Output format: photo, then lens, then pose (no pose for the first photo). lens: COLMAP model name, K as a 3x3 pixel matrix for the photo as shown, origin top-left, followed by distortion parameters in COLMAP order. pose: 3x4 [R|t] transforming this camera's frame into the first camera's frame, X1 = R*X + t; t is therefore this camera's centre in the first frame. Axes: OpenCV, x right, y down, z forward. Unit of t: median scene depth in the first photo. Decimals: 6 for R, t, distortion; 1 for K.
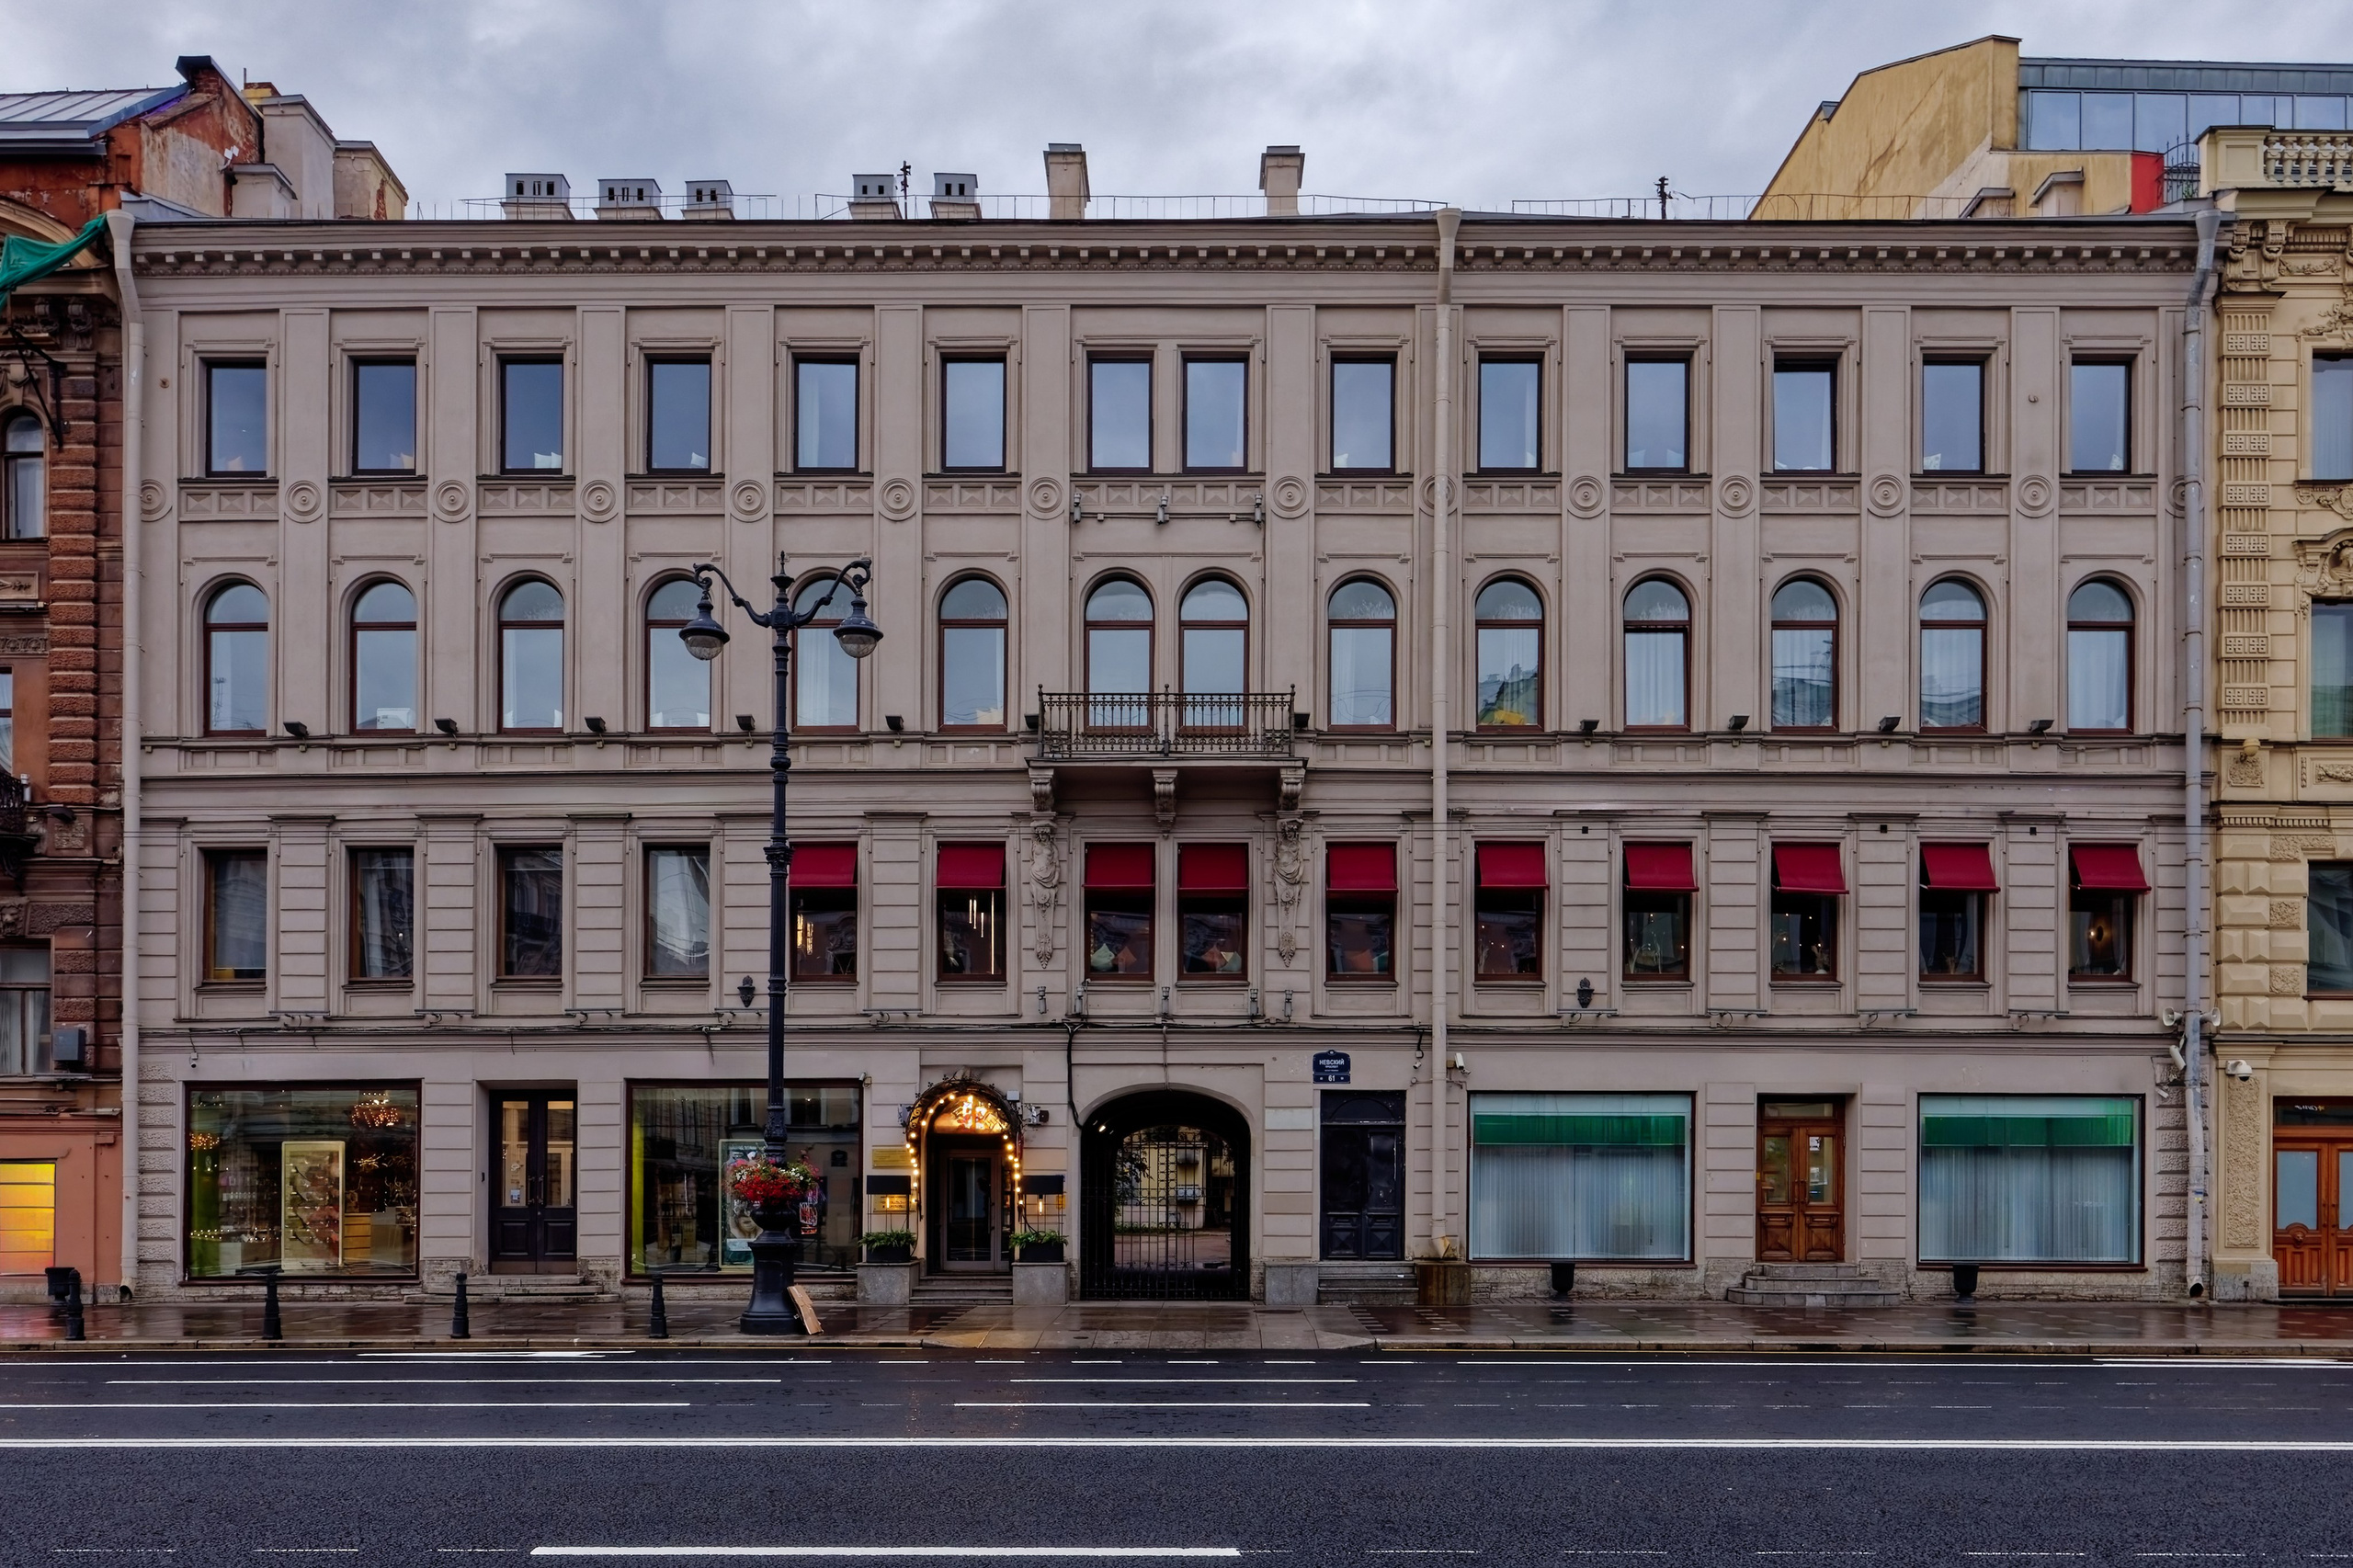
lens RADIAL K [[1971.2, 0, 1176.5], [0, 1971.2, 1082.4], [0, 0, 1]] dist [-0.005436, -0.005720]
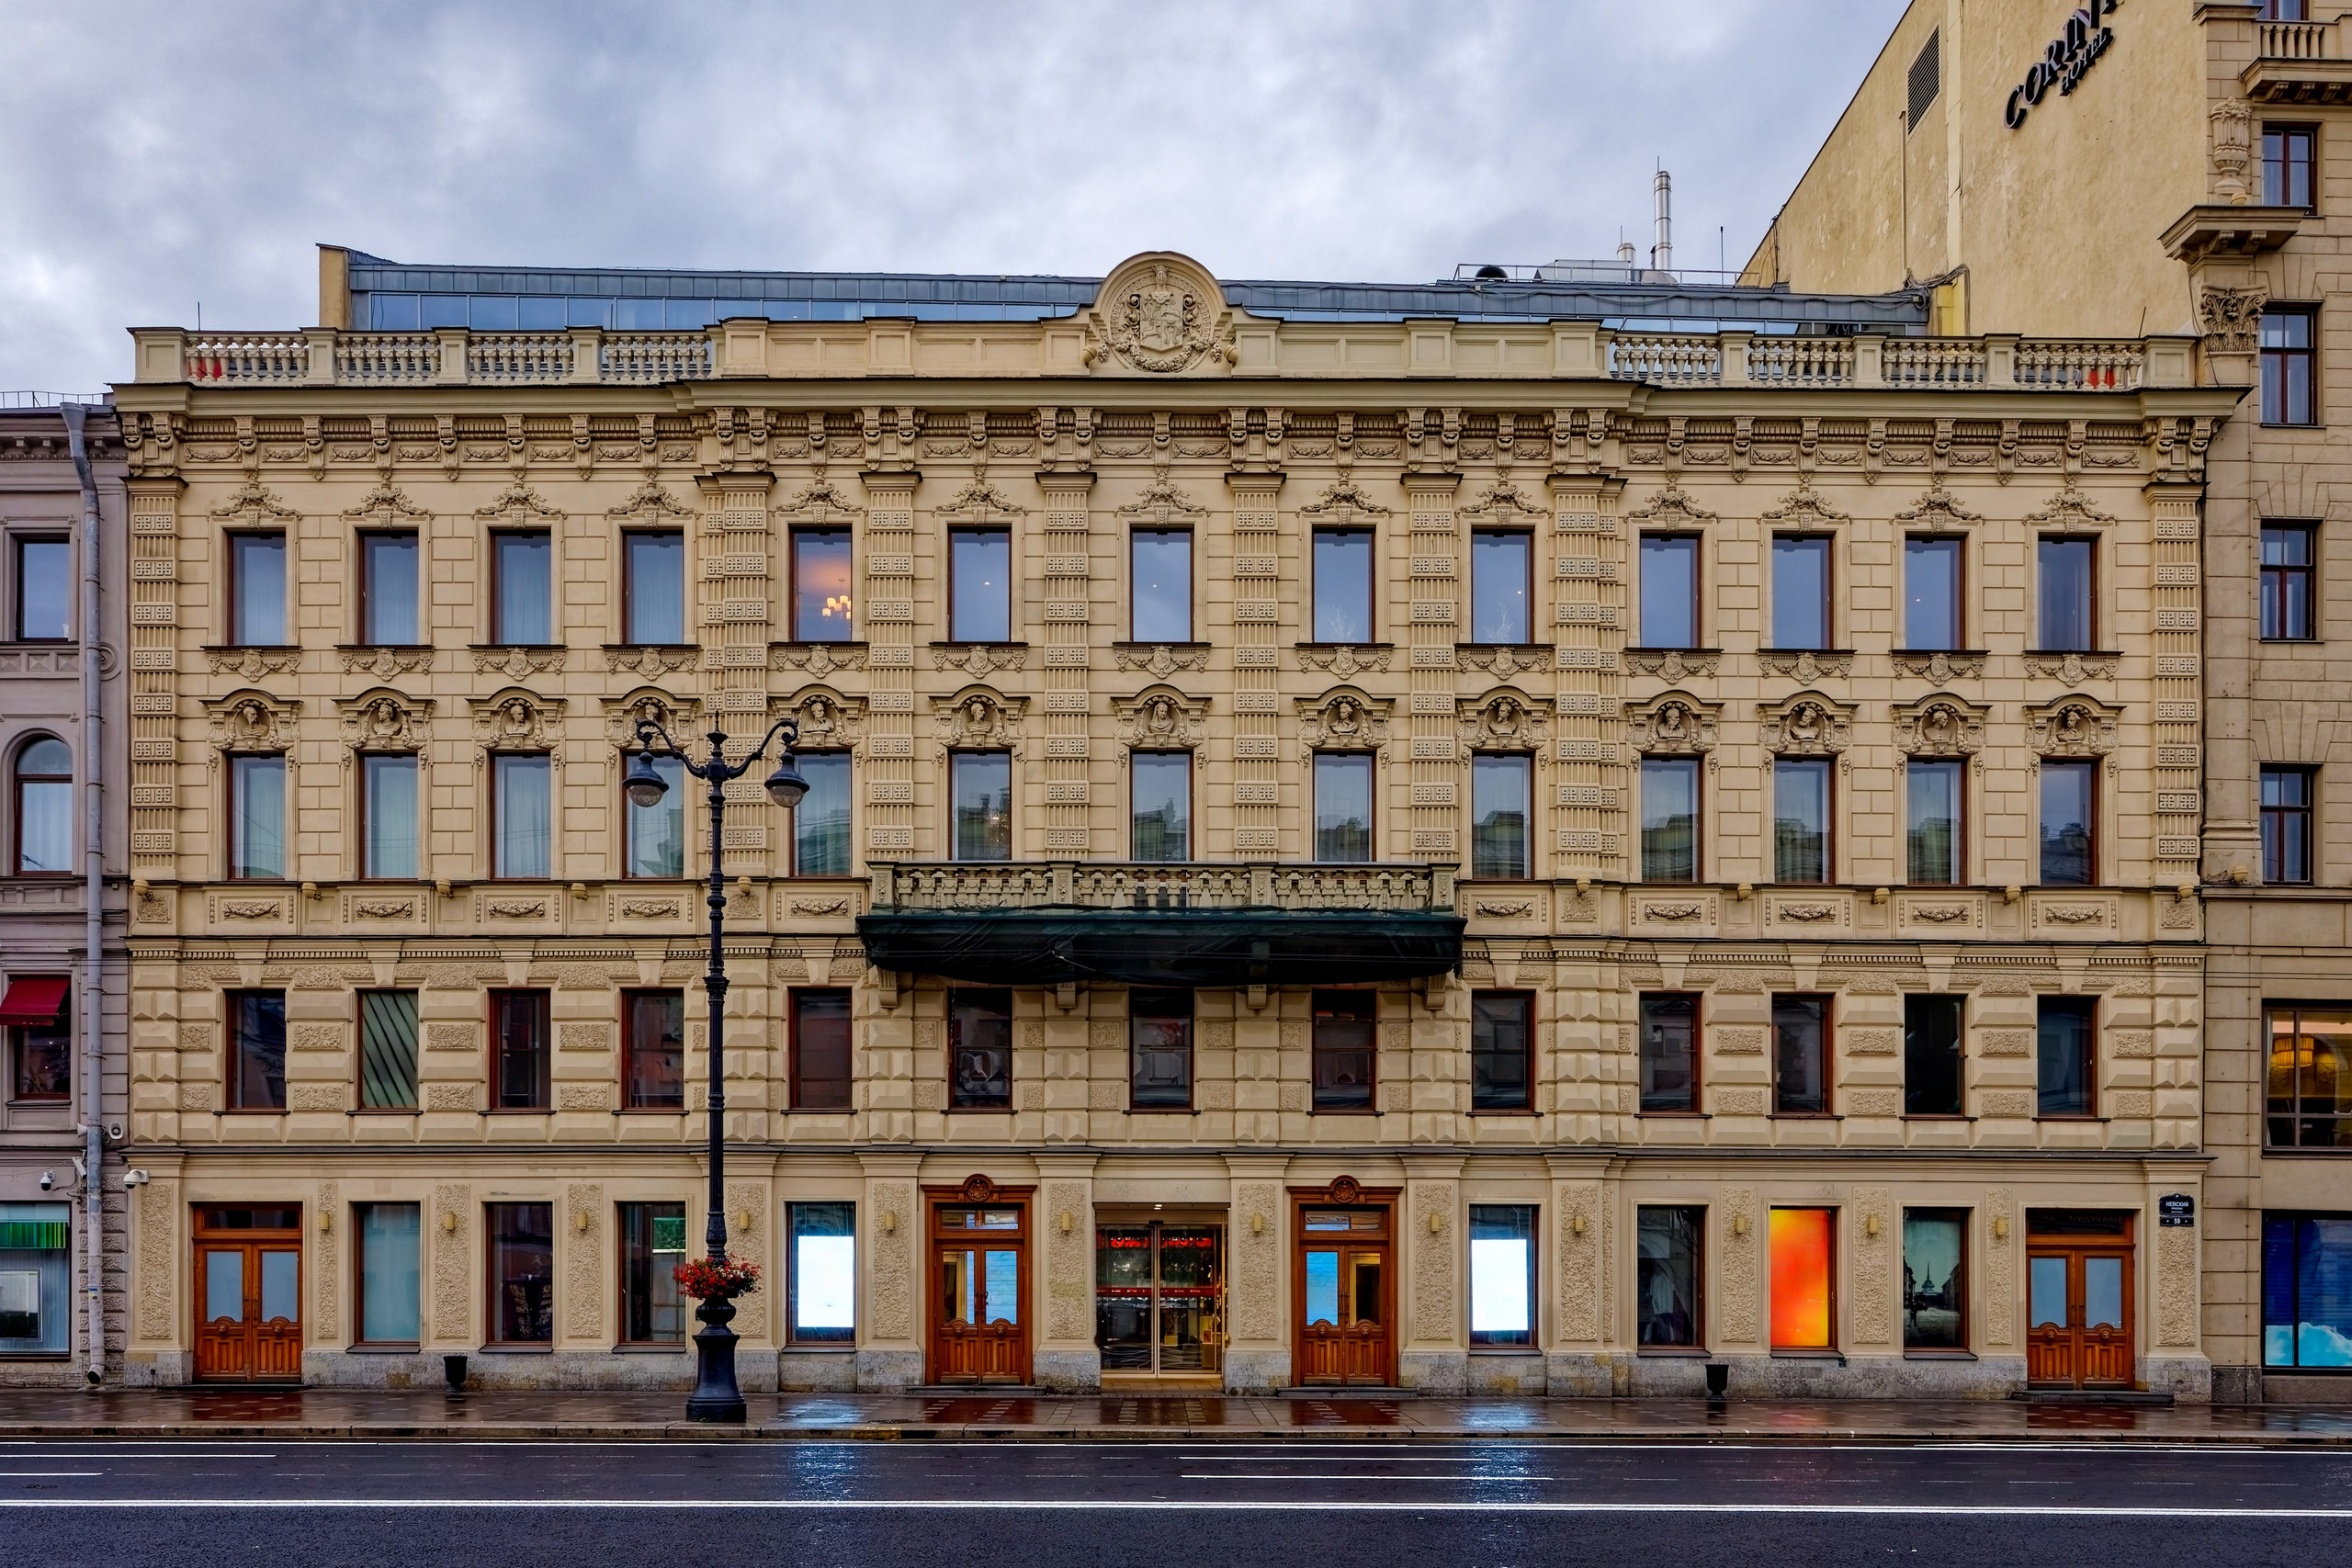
lens RADIAL K [[1815.8, 0, 1177.0], [0, 1815.8, 1205.6], [0, 0, 1]] dist [-0.042756, 0.014107]
pose [[0.999819, -0.001706, 0.018960, 0.512413], [0.001618, 0.999988, 0.004650, 0.002369], [-0.018968, -0.004619, 0.999809, -0.009181]]
